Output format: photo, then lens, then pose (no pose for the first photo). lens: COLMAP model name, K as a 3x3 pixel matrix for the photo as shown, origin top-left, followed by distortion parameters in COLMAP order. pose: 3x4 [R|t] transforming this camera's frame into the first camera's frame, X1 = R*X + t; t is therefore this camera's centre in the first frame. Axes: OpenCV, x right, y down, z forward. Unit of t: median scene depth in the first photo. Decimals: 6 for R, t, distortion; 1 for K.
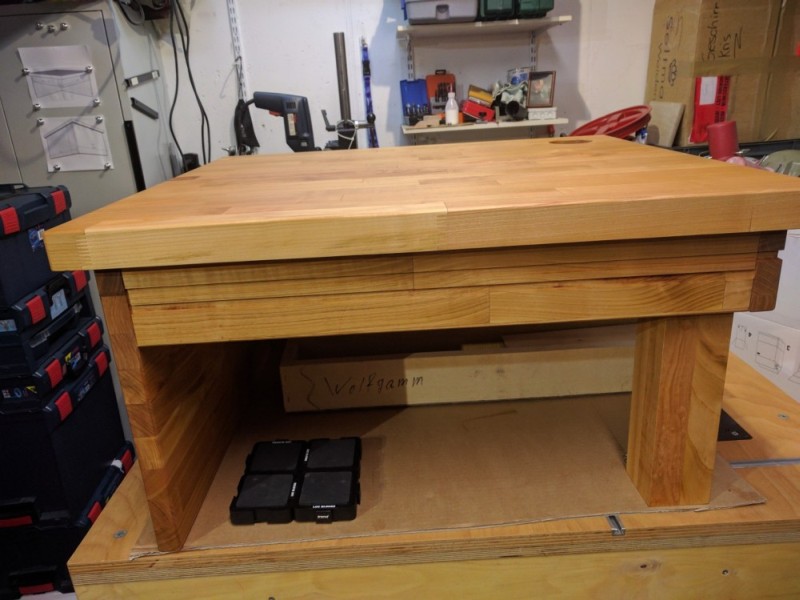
lens RADIAL K [[604.9, 0, 401.2], [0, 604.9, 301.5], [0, 0, 1]] dist [-0.008940, 0.028967]
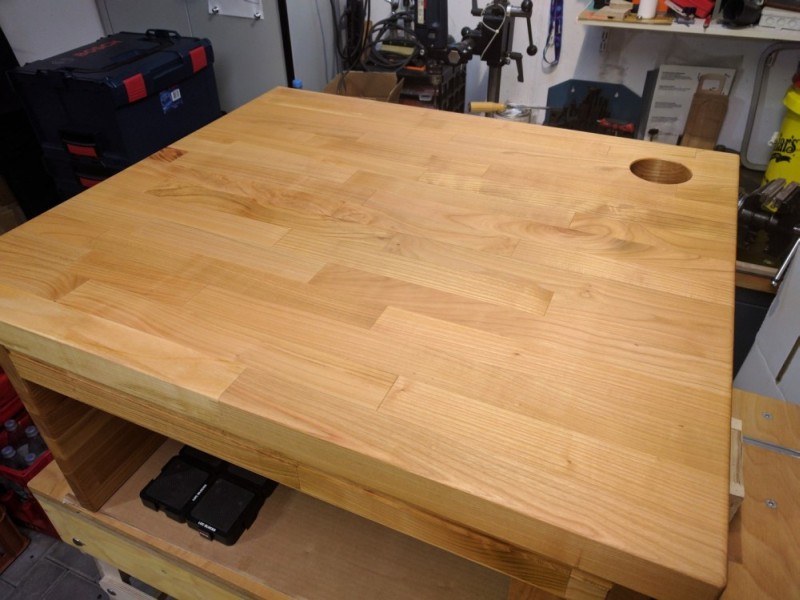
lens RADIAL K [[604.9, 0, 402.0], [0, 604.9, 299.2], [0, 0, 1]] dist [-0.008940, 0.028967]
pose [[0.900725, 0.297774, -0.316268, 0.335375], [-0.179558, 0.918187, 0.353117, -0.392129], [0.395542, -0.261273, 0.880502, 0.248362]]
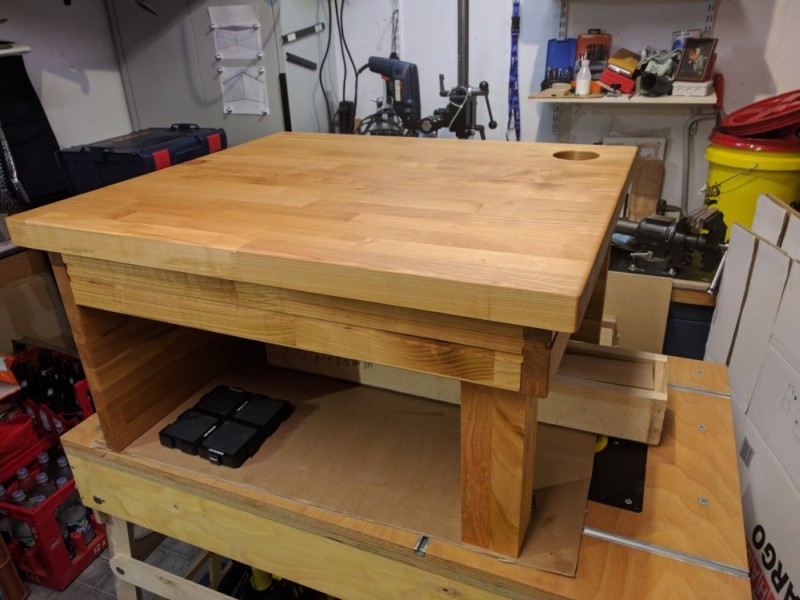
lens RADIAL K [[604.9, 0, 402.8], [0, 604.9, 301.0], [0, 0, 1]] dist [-0.008940, 0.028967]
pose [[0.908467, 0.197229, -0.368493, 0.517172], [-0.150694, 0.976923, 0.151367, -0.176327], [0.389844, -0.081982, 0.917224, 0.025320]]
